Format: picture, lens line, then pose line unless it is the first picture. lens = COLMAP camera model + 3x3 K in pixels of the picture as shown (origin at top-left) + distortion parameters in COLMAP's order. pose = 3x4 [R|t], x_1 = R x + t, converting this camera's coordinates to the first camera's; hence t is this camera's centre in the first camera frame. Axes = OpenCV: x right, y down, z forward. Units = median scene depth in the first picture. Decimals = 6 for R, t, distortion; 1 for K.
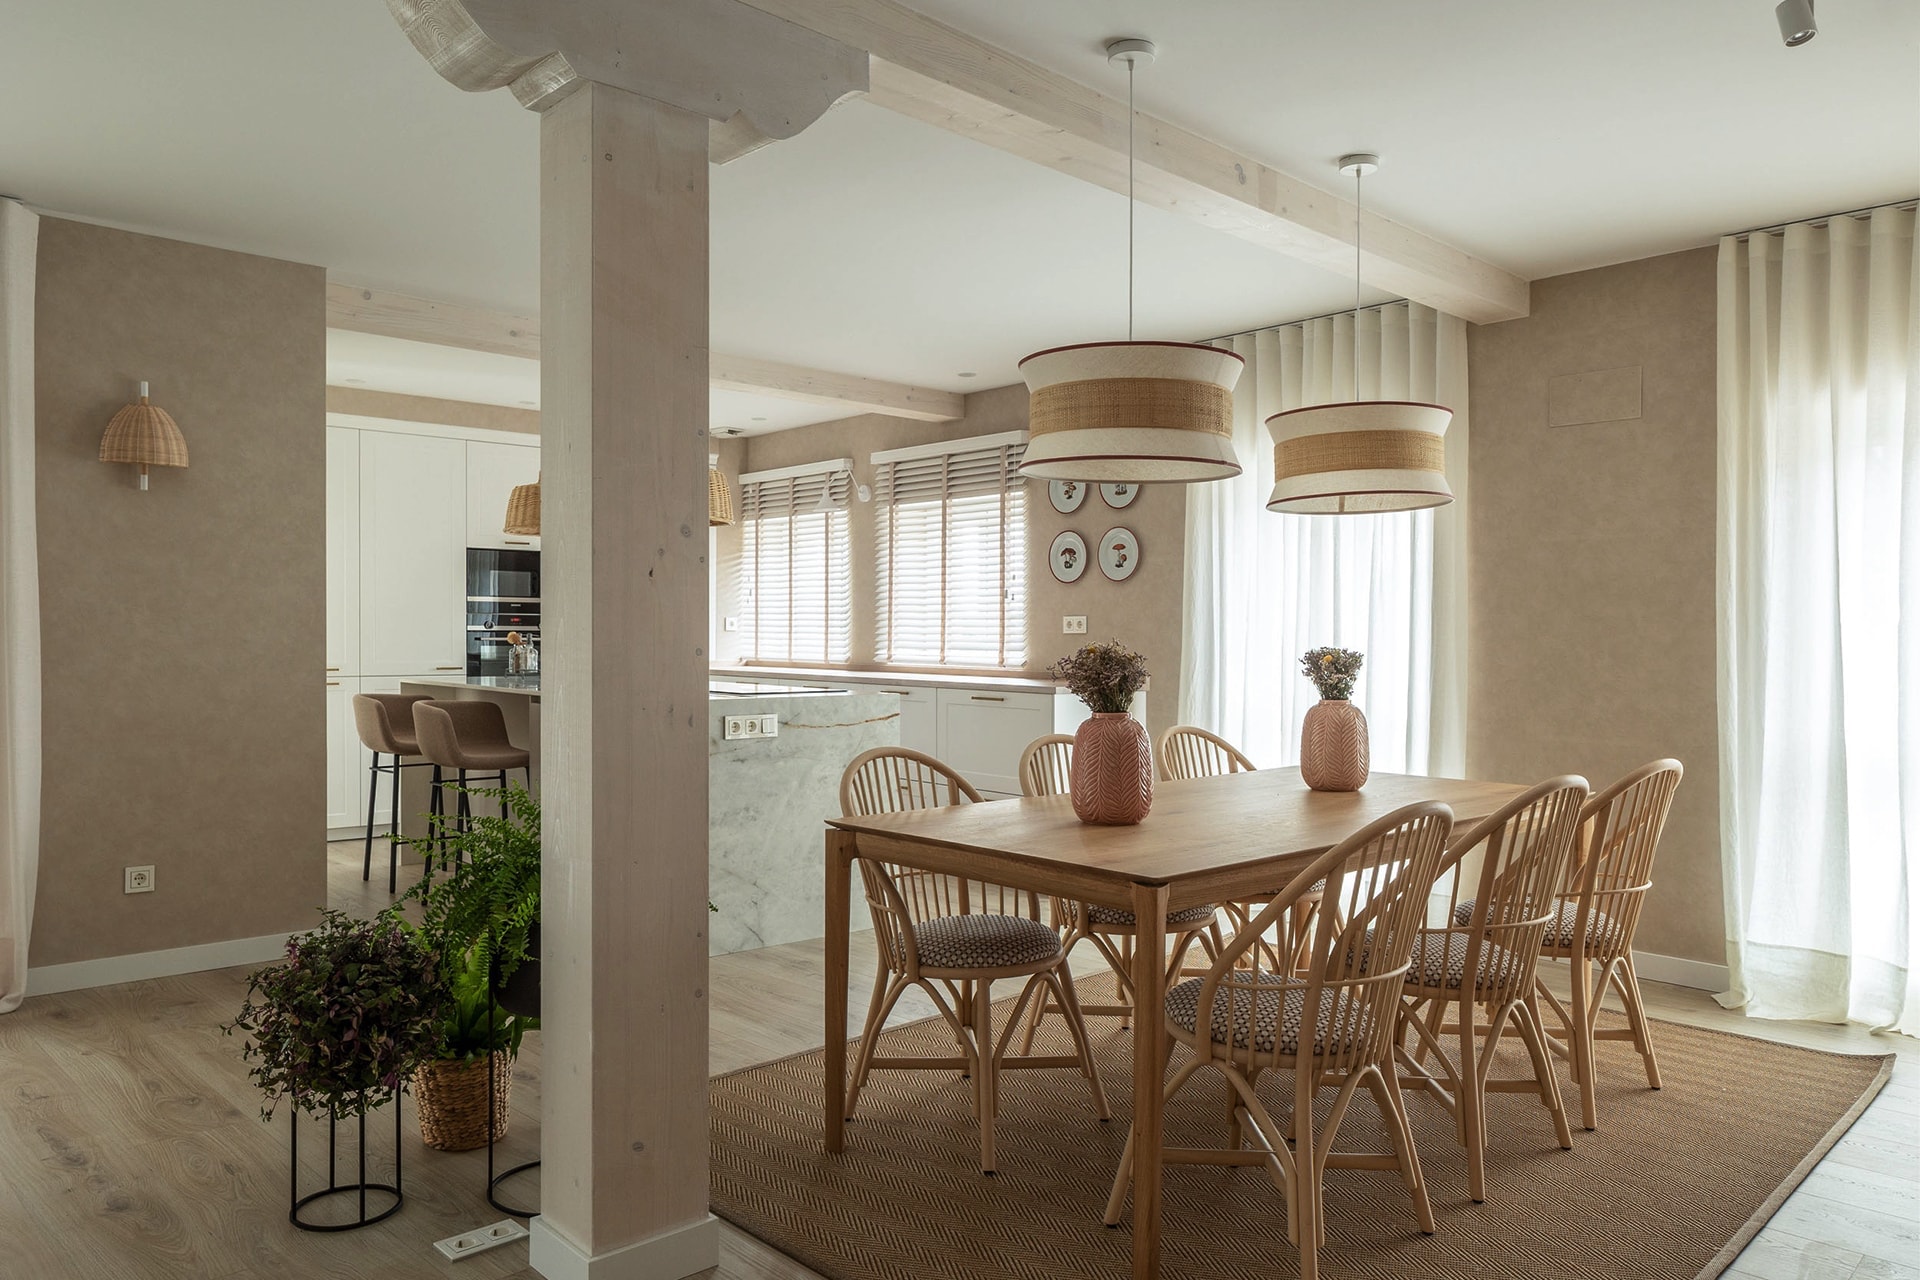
lens RADIAL K [[1314.0, 0, 960.0], [0, 1314.0, 640.0], [0, 0, 1]] dist [-0.003501, -0.000456]
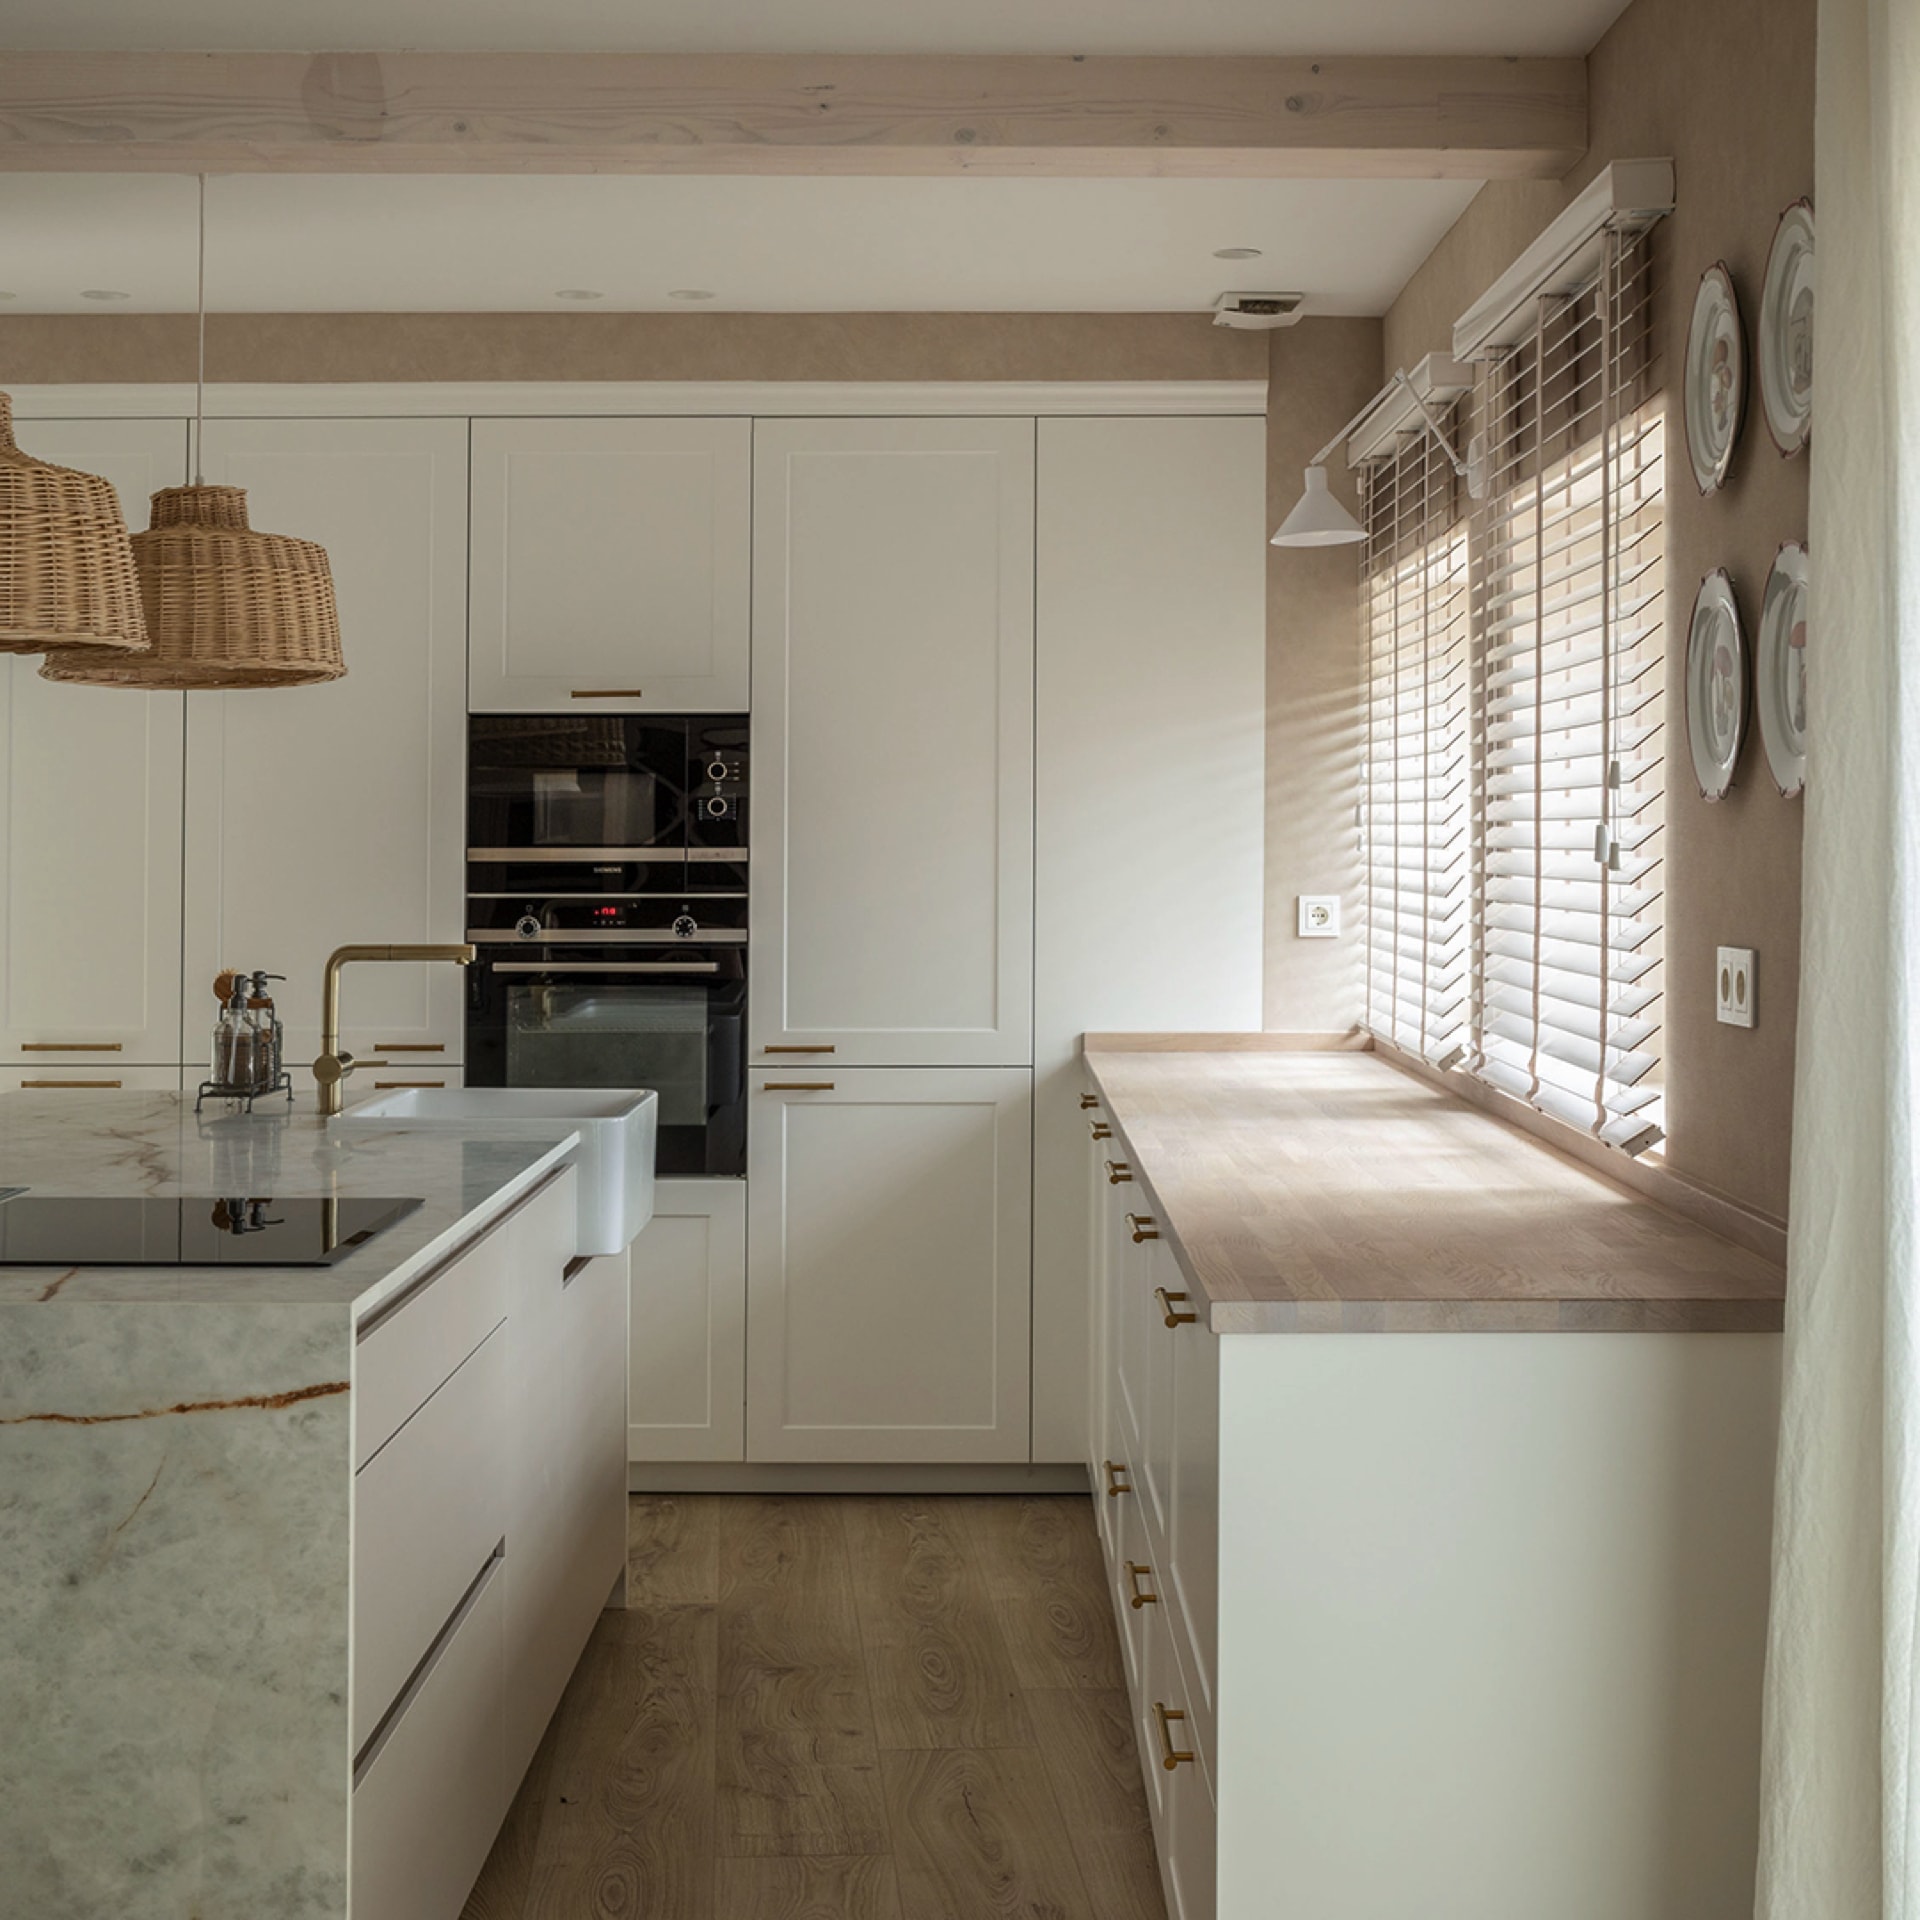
lens RADIAL K [[3162.4, 0, 1014.6], [0, 3162.4, 714.0], [0, 0, 1]] dist [-0.045887, 0.038083]
pose [[0.755003, -0.031690, -0.654955, 0.322457], [0.001284, 0.998901, -0.046853, -0.030423], [0.655720, 0.034533, 0.754214, 0.467165]]
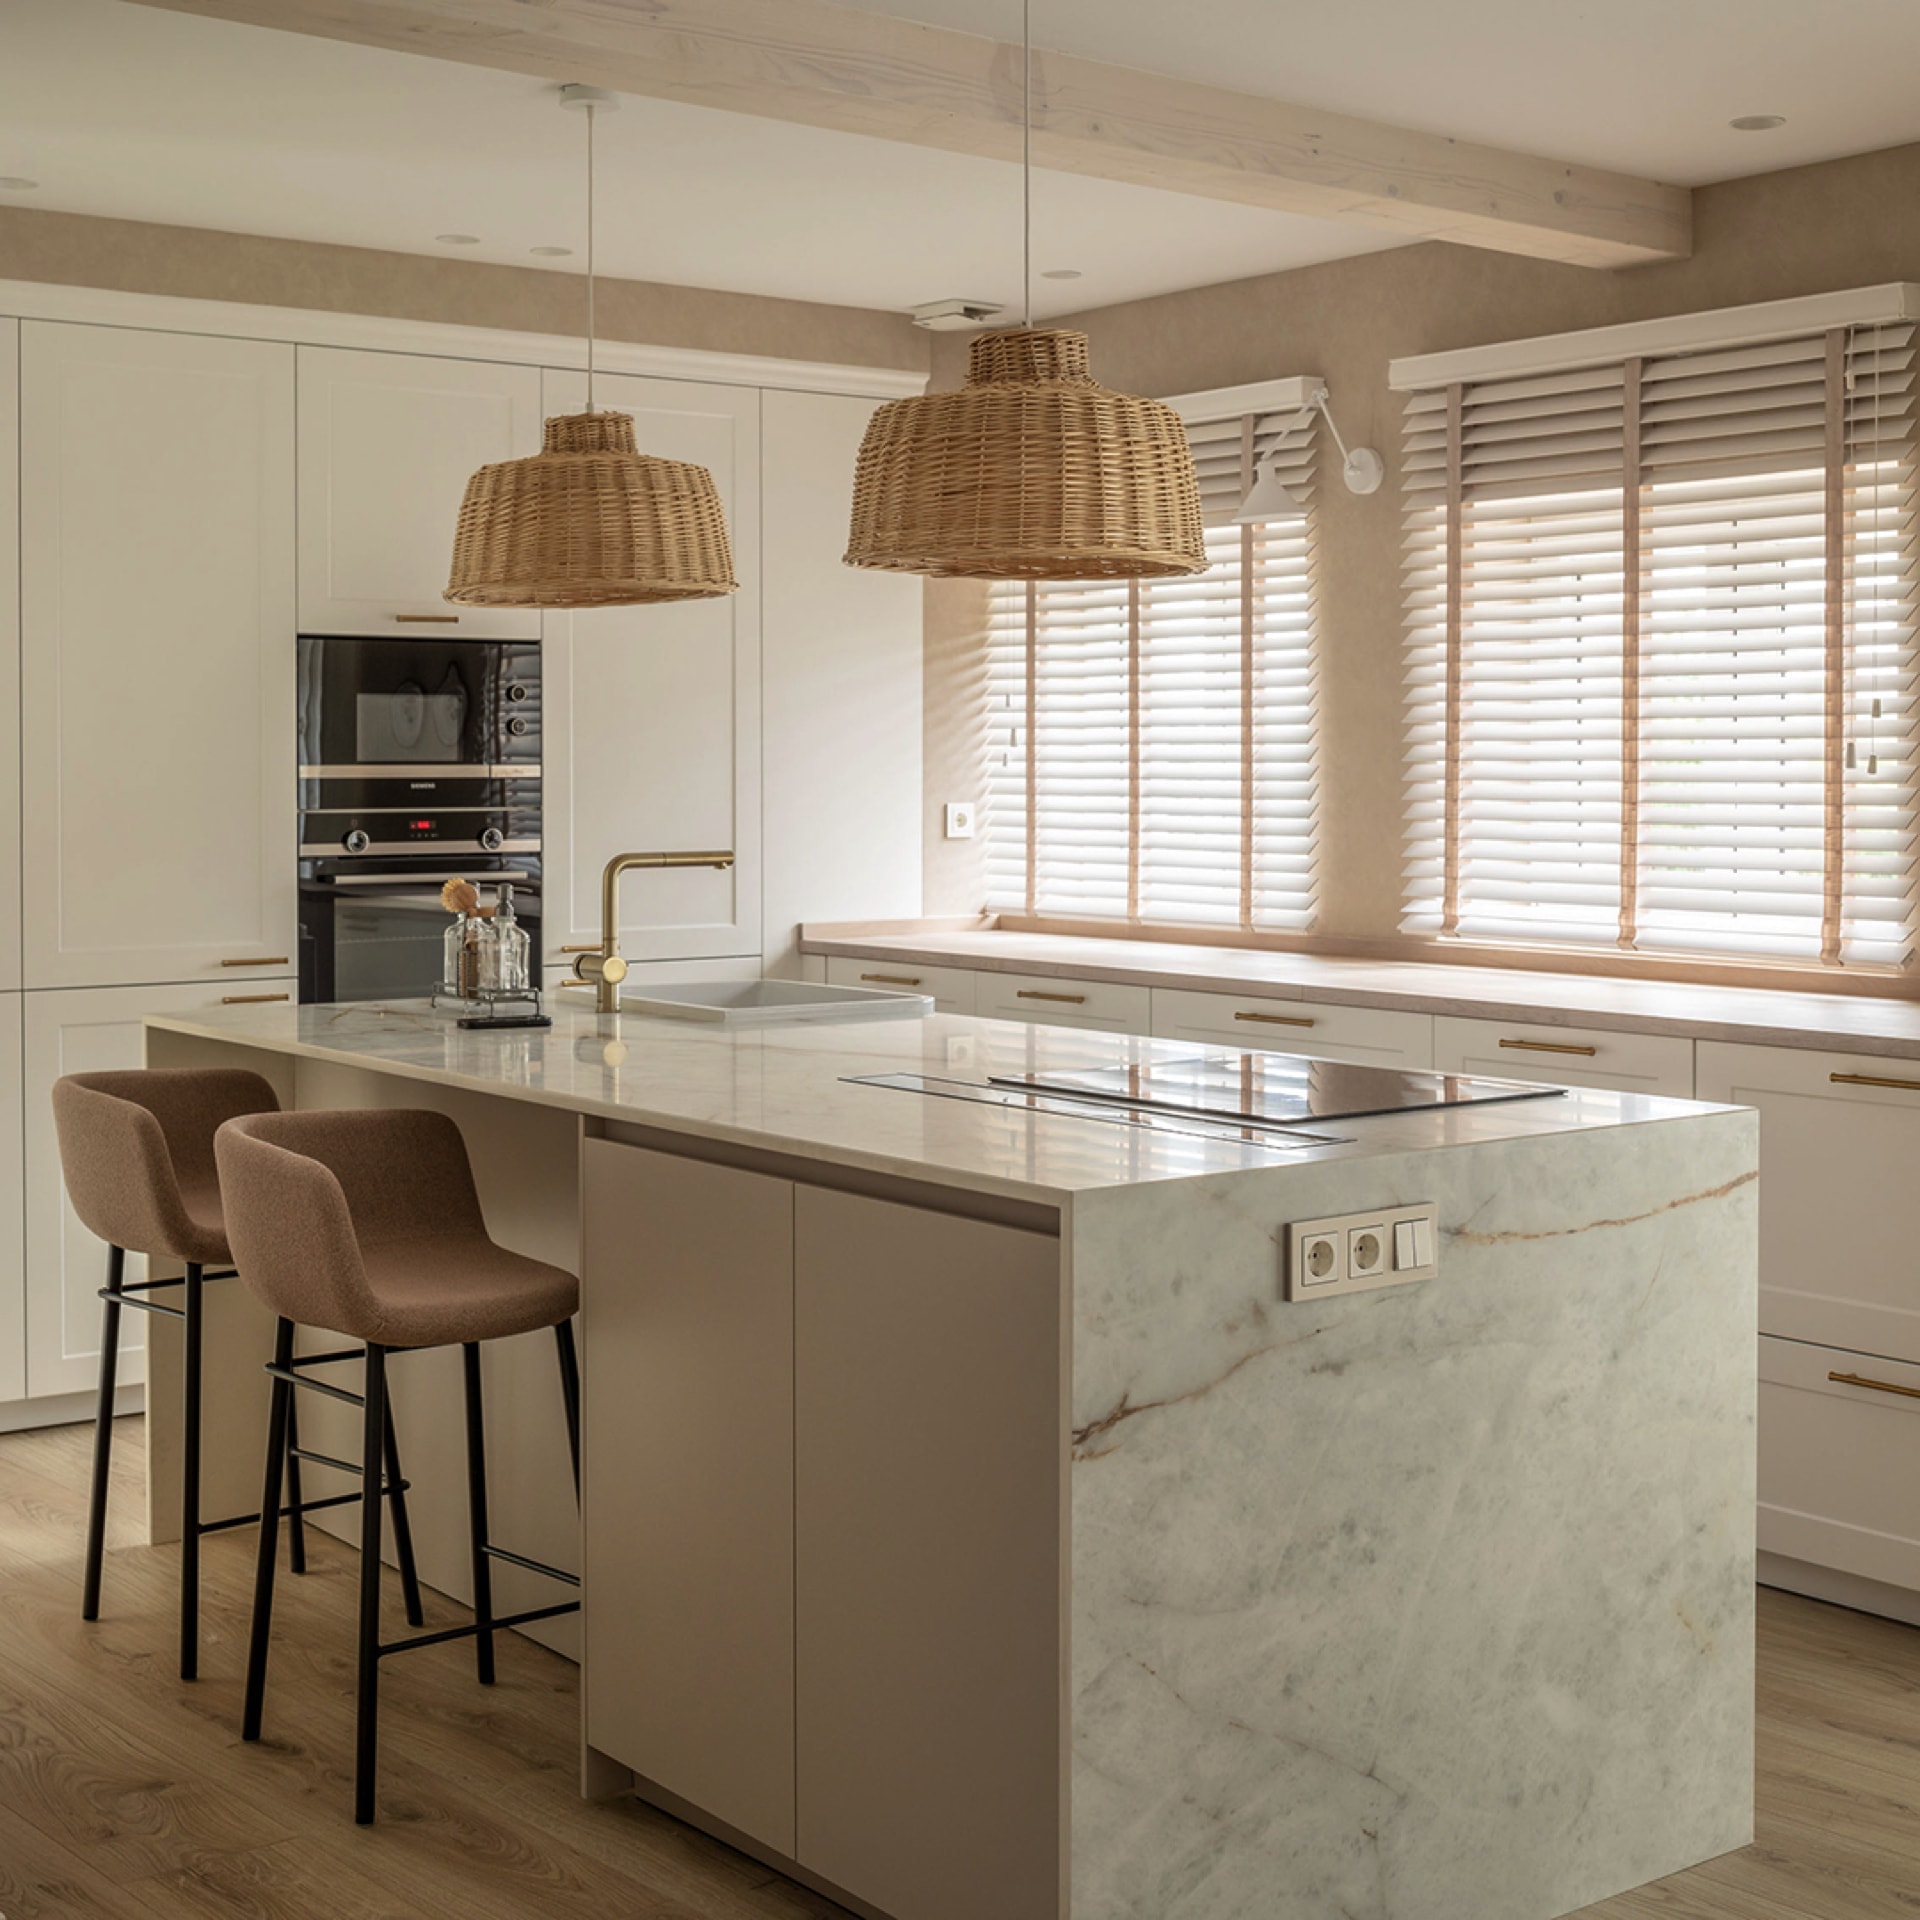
lens RADIAL K [[2788.2, 0, 1037.1], [0, 2788.2, 730.9], [0, 0, 1]] dist [0.012117, -0.091105]
pose [[0.998585, -0.009196, -0.052372, -0.133543], [0.008274, 0.999807, -0.017792, -0.028484], [0.052525, 0.017333, 0.998469, 0.240559]]
